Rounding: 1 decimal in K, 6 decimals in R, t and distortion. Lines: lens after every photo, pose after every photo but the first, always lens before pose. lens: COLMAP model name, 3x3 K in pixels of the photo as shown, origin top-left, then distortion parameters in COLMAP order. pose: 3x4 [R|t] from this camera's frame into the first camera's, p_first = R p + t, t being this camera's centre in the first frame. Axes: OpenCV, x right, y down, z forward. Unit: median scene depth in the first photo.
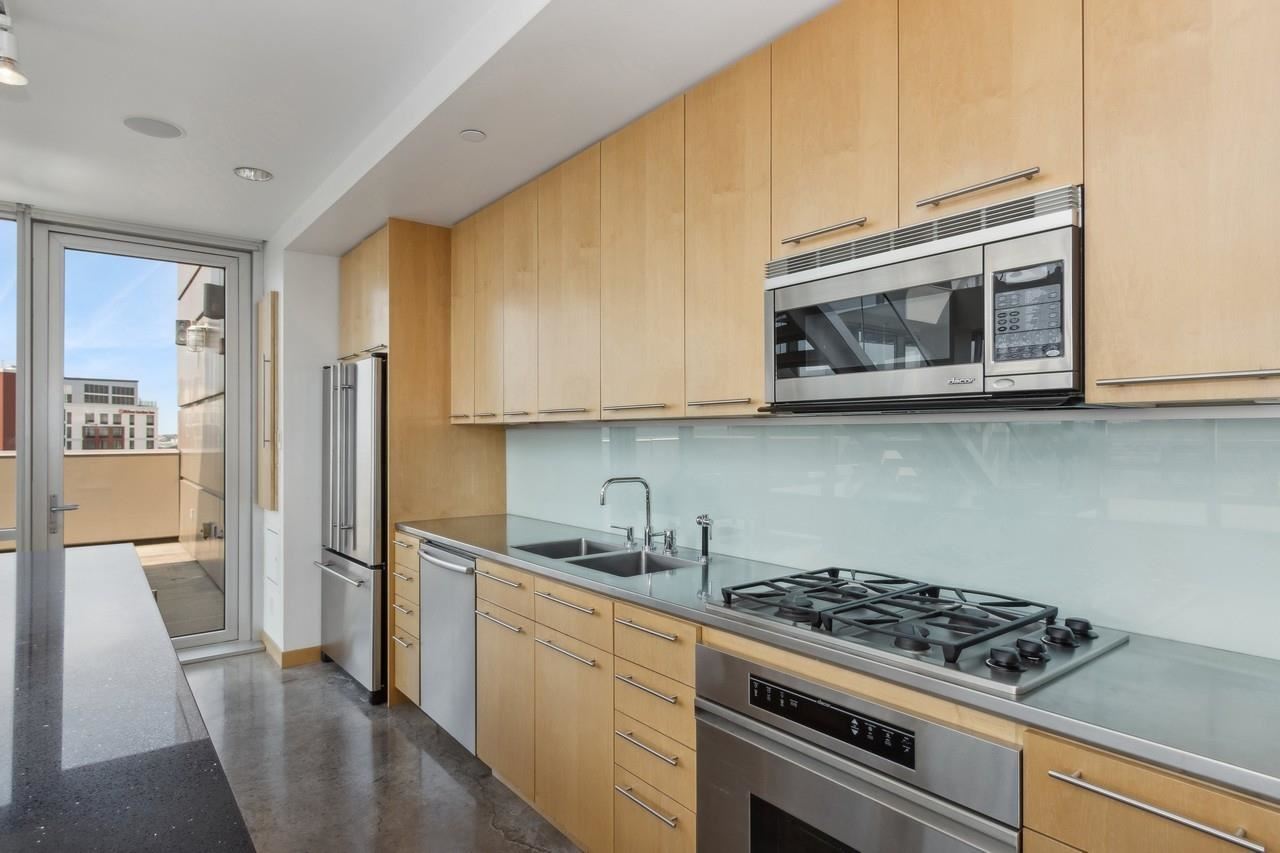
lens RADIAL K [[690.9, 0, 643.0], [0, 690.9, 434.8], [0, 0, 1]] dist [0.003515, 0.001283]
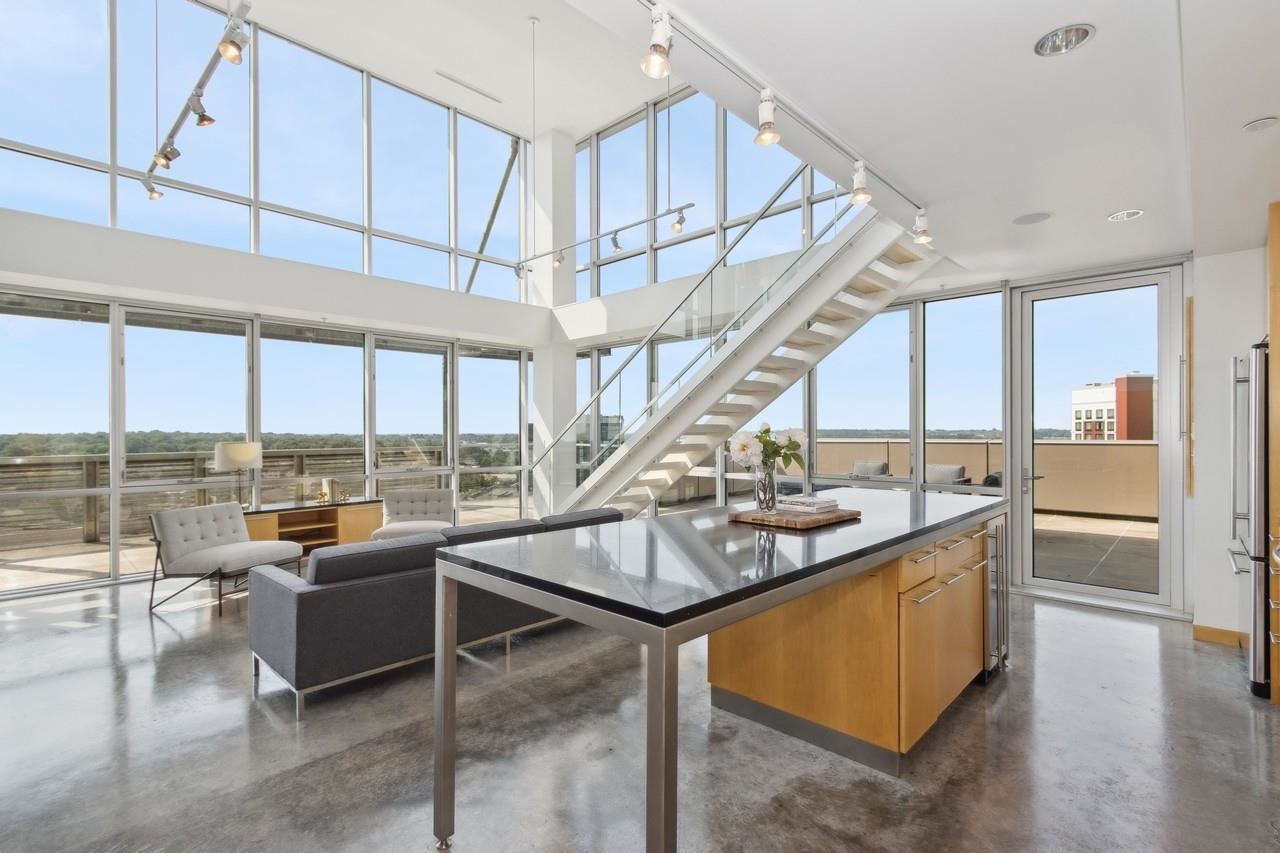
lens RADIAL K [[597.9, 0, 634.3], [0, 597.9, 428.3], [0, 0, 1]] dist [0.004796, 0.000515]
pose [[0.131392, -0.002580, -0.991327, 0.315883], [0.005240, 0.999984, -0.001908, -0.000459], [0.991317, -0.004944, 0.131404, -0.006537]]
